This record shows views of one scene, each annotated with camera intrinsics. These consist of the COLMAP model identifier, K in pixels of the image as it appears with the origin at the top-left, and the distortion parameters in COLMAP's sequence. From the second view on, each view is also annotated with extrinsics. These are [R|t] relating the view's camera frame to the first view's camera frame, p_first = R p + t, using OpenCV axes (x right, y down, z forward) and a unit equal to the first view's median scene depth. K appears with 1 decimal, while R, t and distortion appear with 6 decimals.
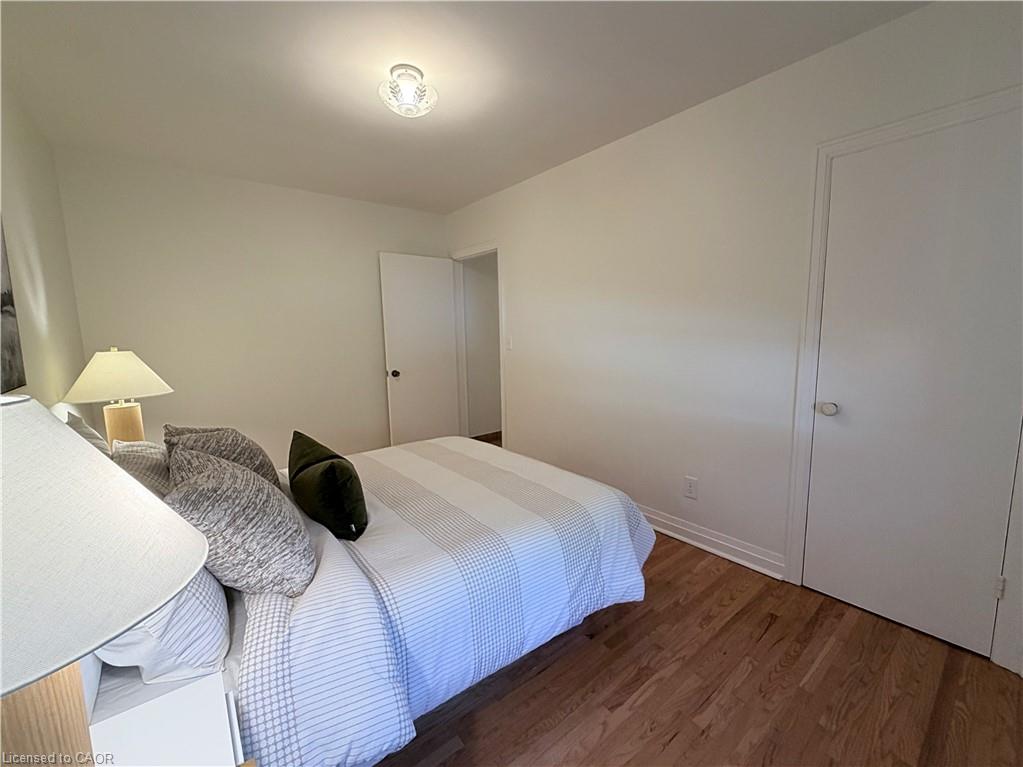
lens RADIAL K [[413.8, 0, 513.3], [0, 413.8, 389.4], [0, 0, 1]] dist [0.000711, 0.000137]
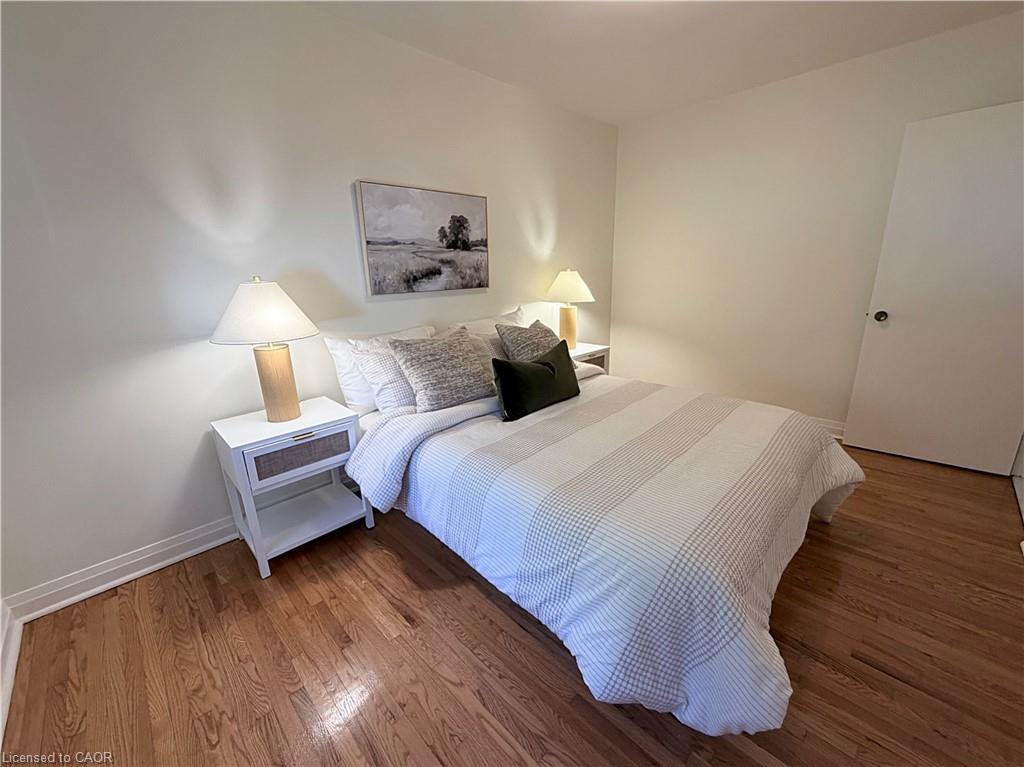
lens RADIAL K [[414.2, 0, 514.3], [0, 414.2, 374.6], [0, 0, 1]] dist [0.000711, 0.000137]
pose [[0.117665, 0.272636, -0.954895, 0.925510], [-0.120747, 0.958368, 0.258748, -0.142345], [0.985685, 0.084855, 0.145686, 0.888835]]
